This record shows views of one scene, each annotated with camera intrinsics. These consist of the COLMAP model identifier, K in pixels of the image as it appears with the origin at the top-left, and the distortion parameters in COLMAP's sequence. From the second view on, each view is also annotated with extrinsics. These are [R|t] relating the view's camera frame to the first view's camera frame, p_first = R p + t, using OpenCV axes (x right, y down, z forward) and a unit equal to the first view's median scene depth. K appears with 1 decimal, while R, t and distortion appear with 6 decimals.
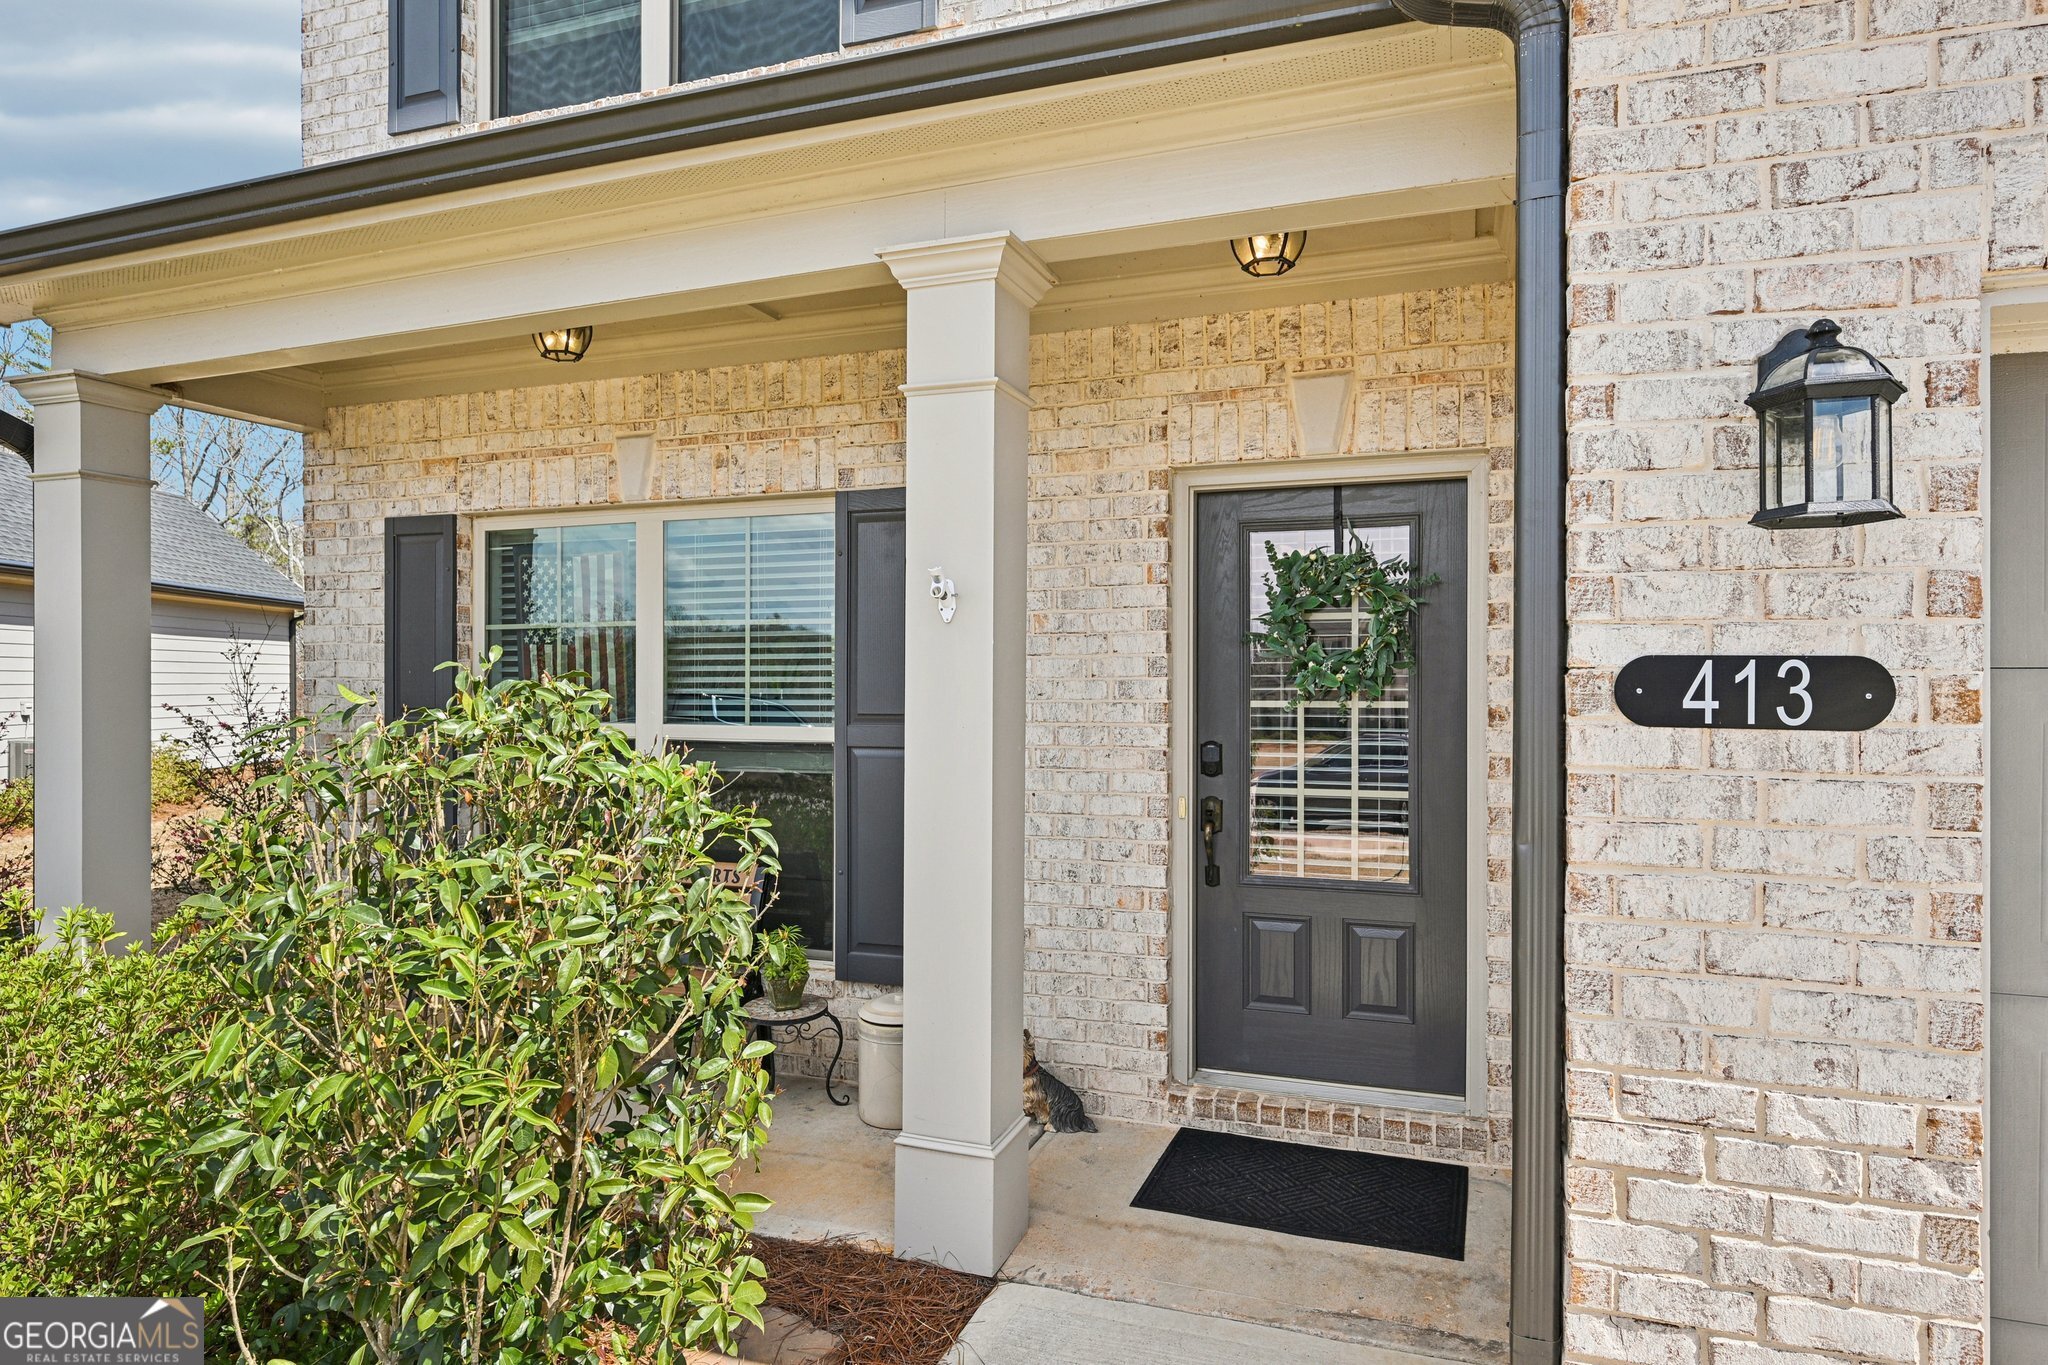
lens RADIAL K [[1185.8, 0, 1025.7], [0, 1185.8, 680.3], [0, 0, 1]] dist [-0.000417, -0.000071]
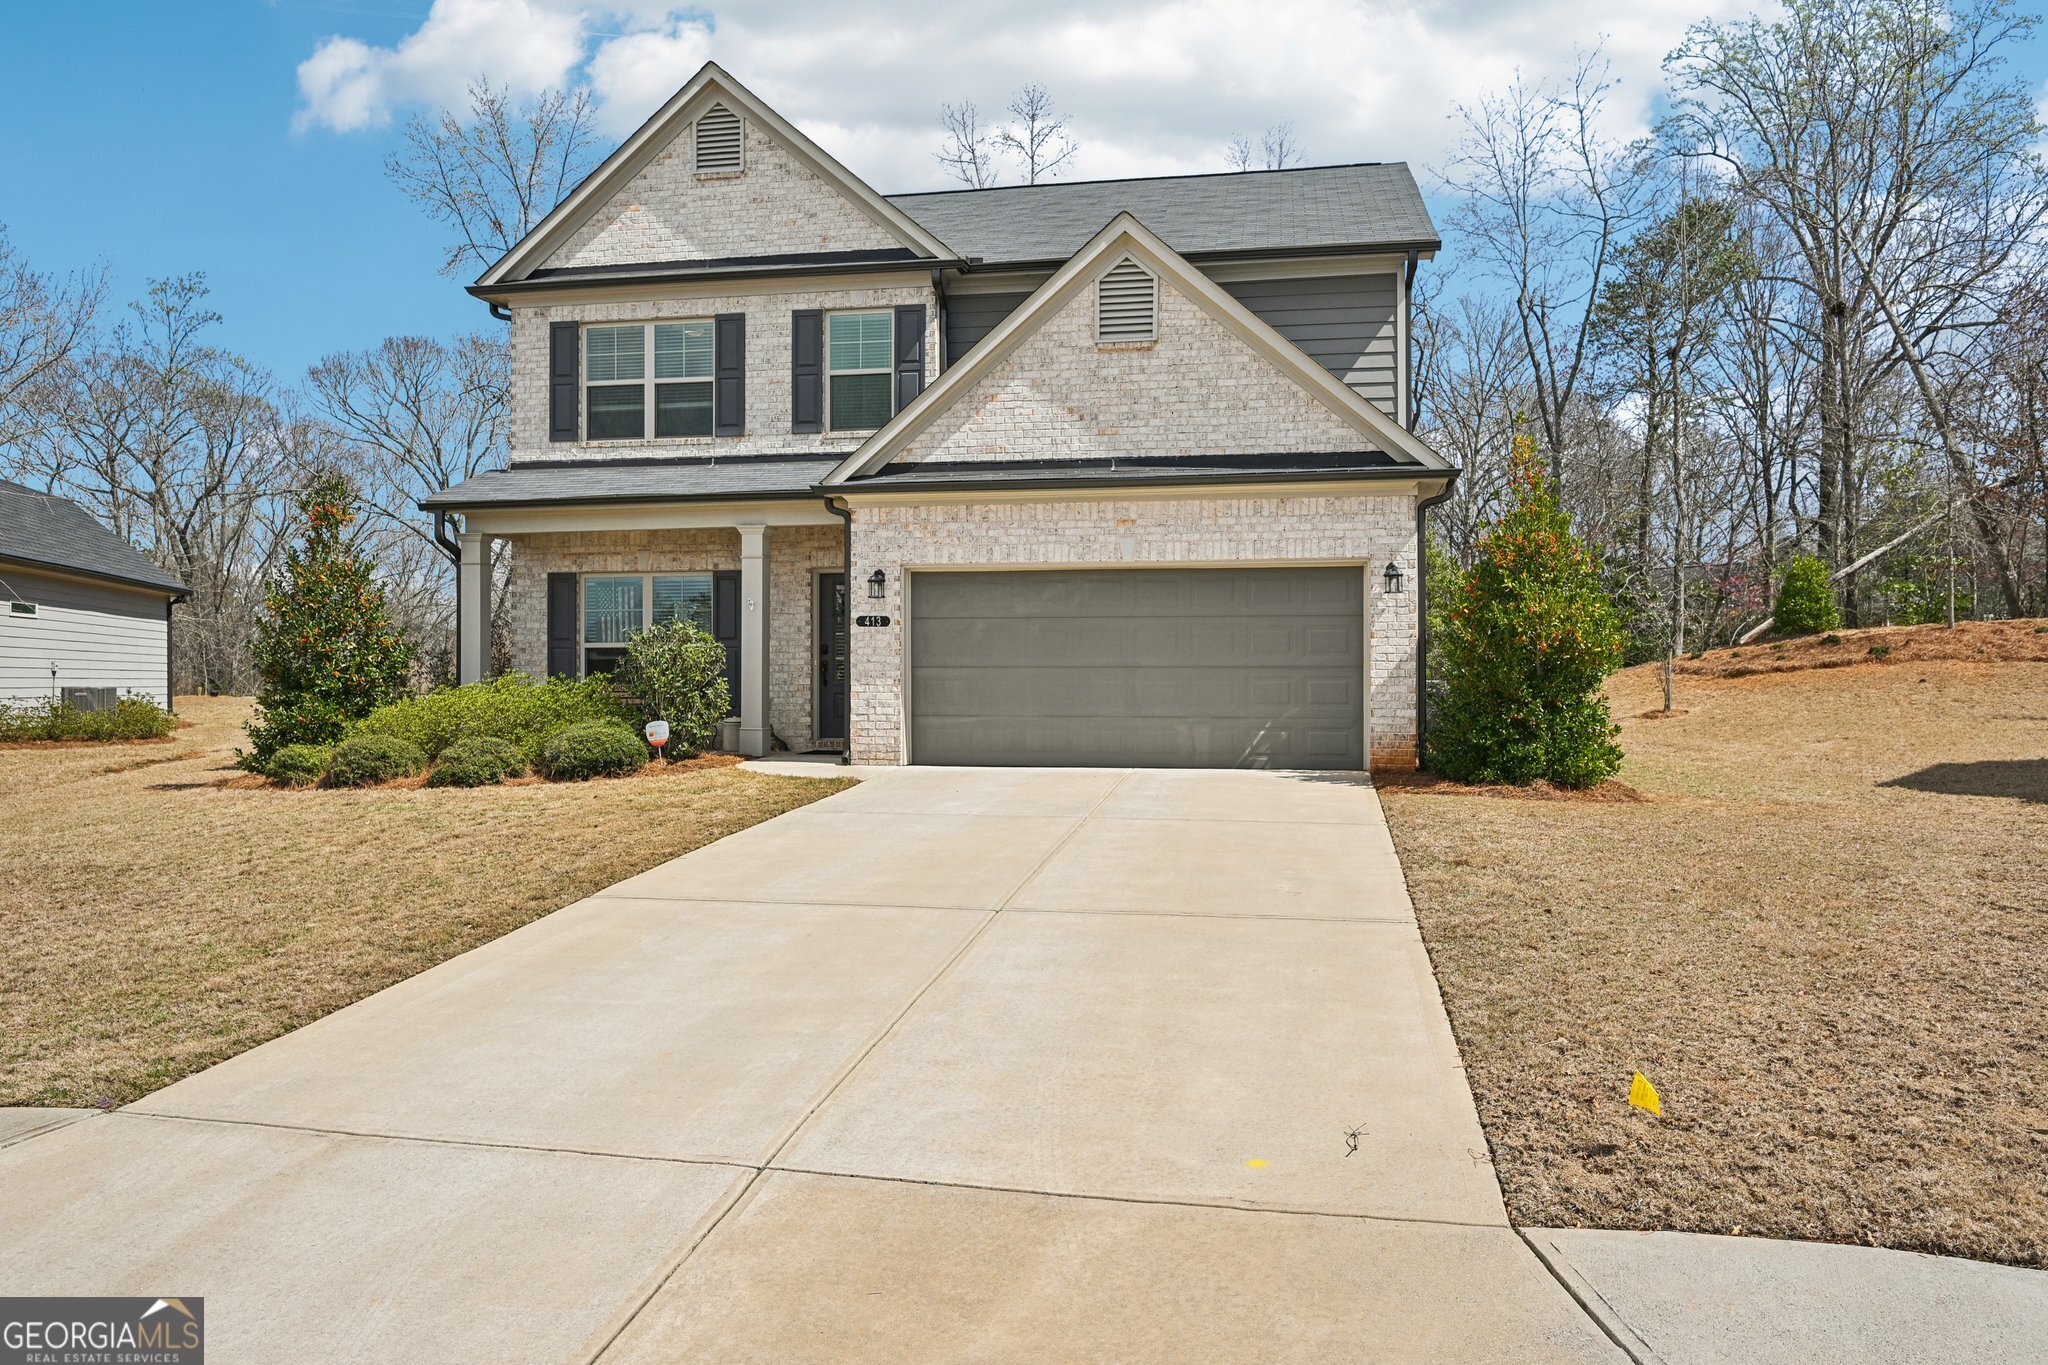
lens RADIAL K [[1418.1, 0, 1024.1], [0, 1418.1, 676.0], [0, 0, 1]] dist [0.001905, 0.000790]
pose [[0.987063, -0.002379, 0.160315, 0.066533], [0.002428, 0.999997, -0.000107, 0.148961], [-0.160315, 0.000494, 0.987066, -3.287890]]
